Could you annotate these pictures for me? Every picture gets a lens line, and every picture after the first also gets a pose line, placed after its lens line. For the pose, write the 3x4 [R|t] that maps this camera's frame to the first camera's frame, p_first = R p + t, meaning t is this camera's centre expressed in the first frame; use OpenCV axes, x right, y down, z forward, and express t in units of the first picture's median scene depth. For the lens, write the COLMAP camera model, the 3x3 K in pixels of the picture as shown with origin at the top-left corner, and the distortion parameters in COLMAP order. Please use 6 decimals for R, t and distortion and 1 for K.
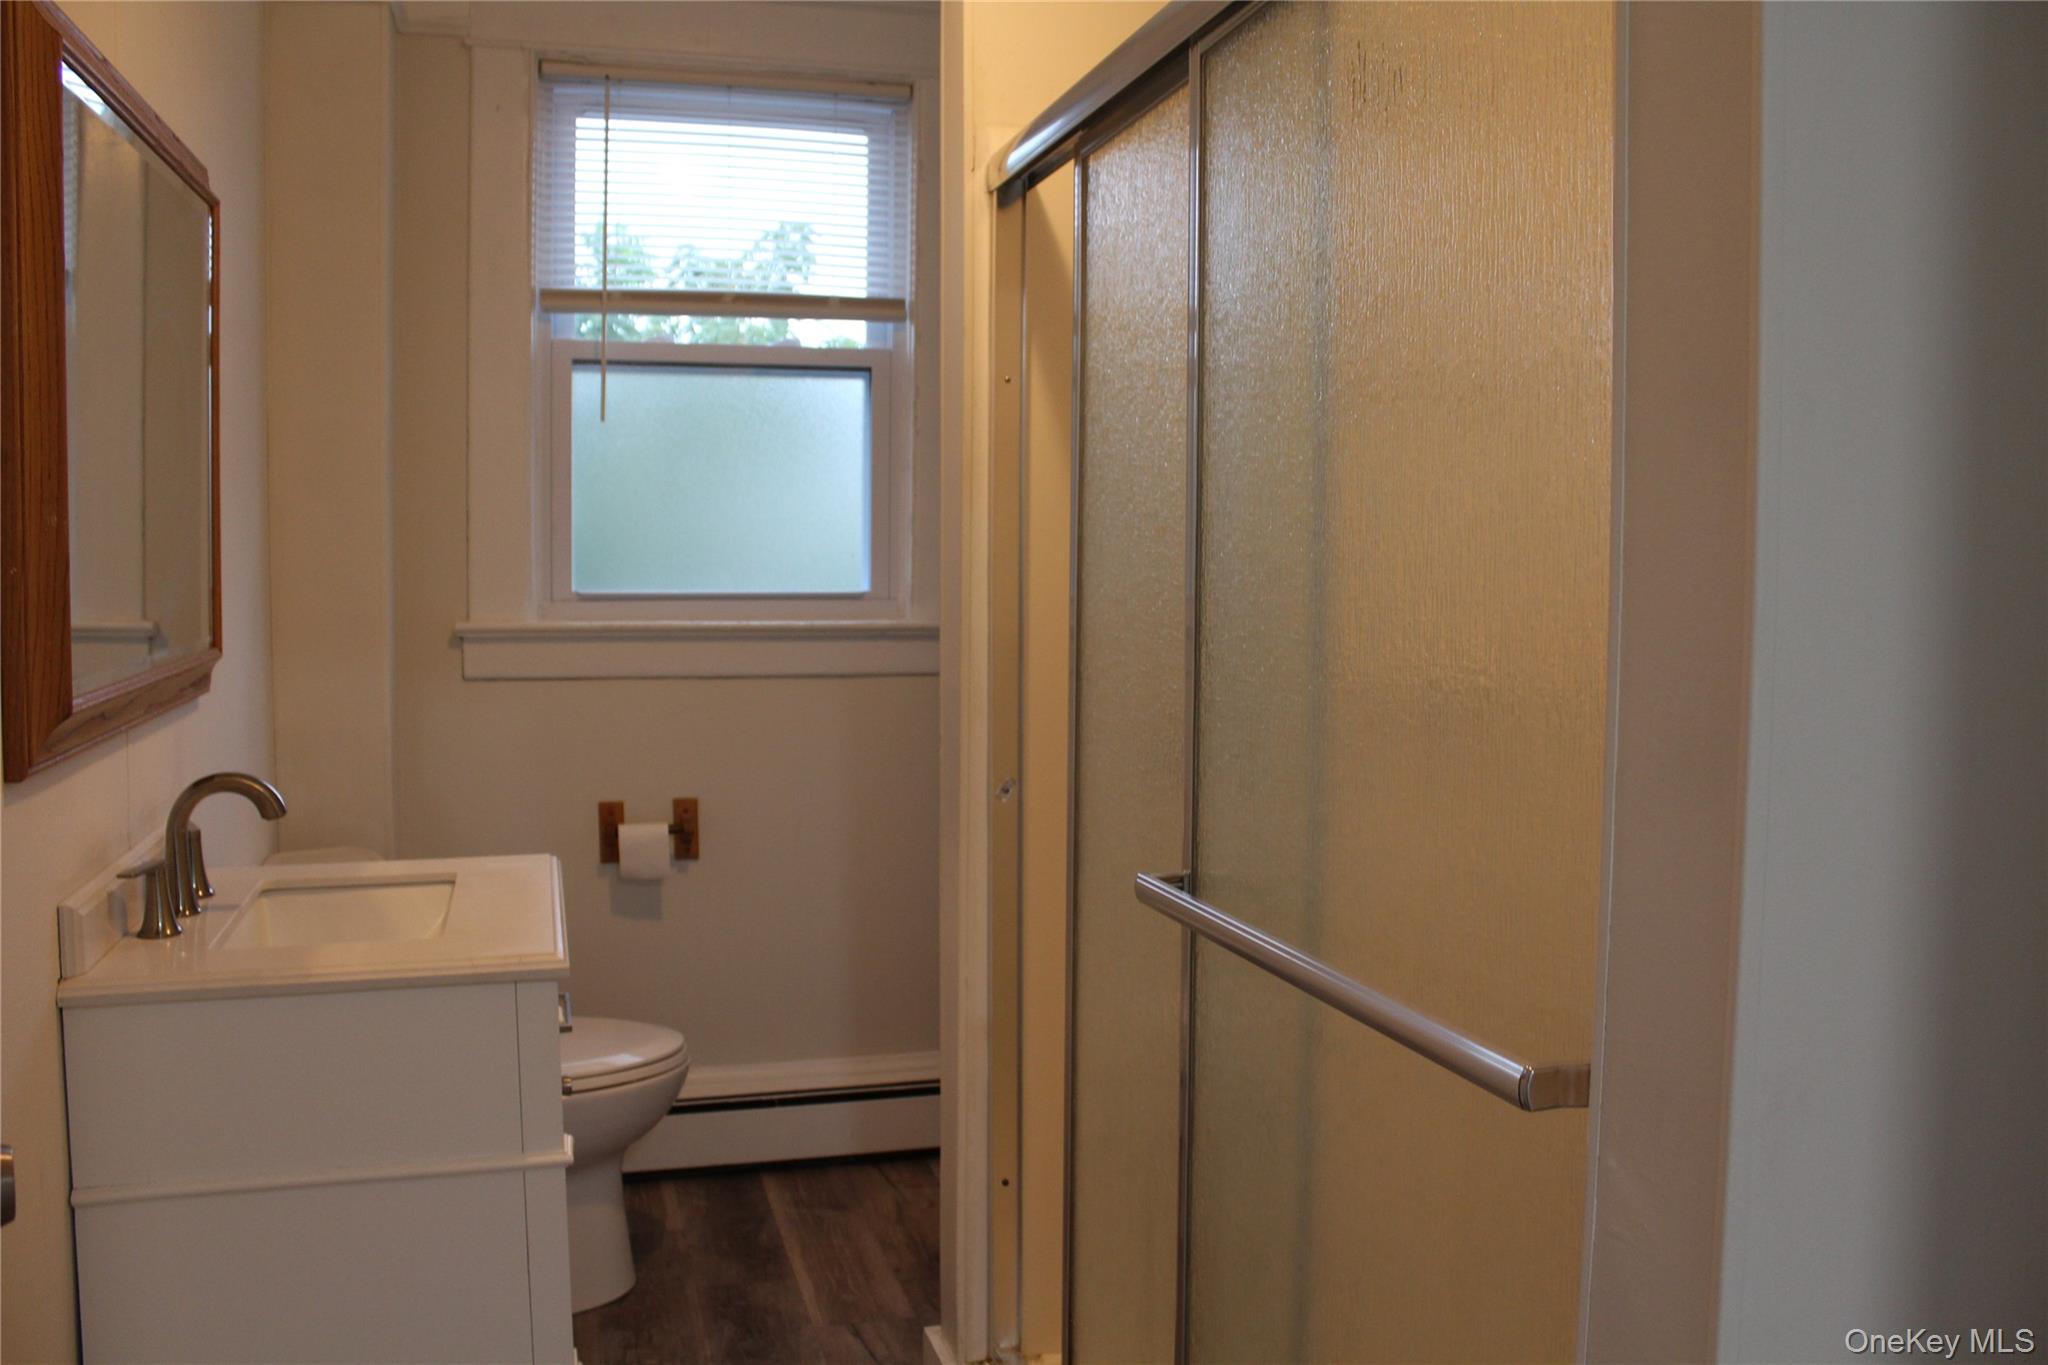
lens RADIAL K [[1692.4, 0, 1024.0], [0, 1692.4, 682.5], [0, 0, 1]] dist [-0.153275, 0.145371]
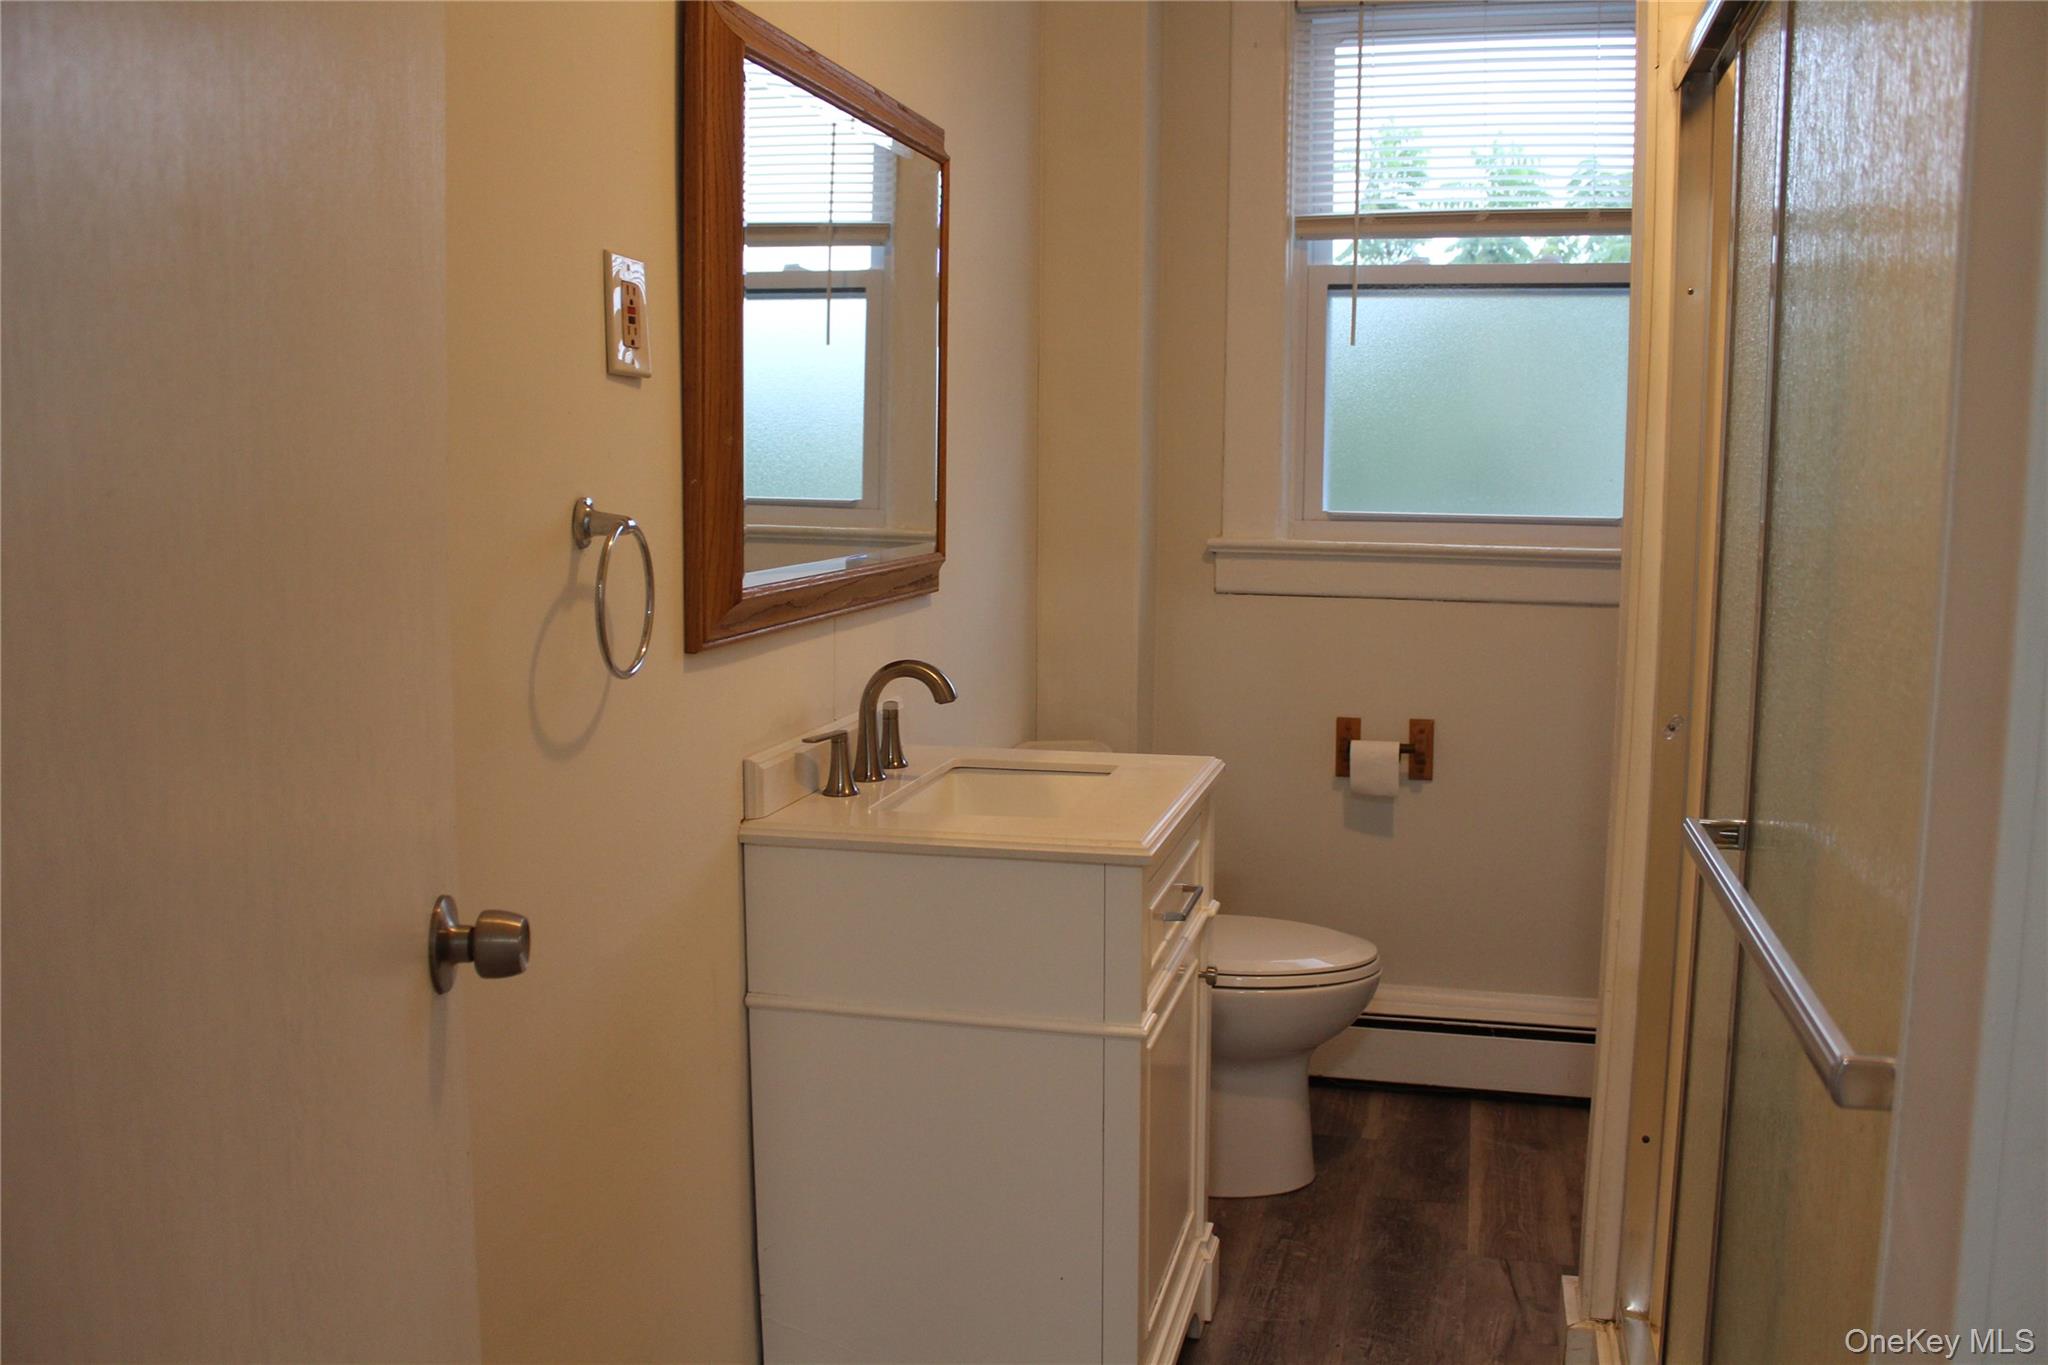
lens RADIAL K [[1692.4, 0, 1024.0], [0, 1692.4, 682.5], [0, 0, 1]] dist [-0.153275, 0.145371]
pose [[0.862022, 0.061851, -0.503083, 0.109056], [-0.040033, 0.997734, 0.054069, 0.002207], [0.505288, -0.026469, 0.862545, 0.014458]]
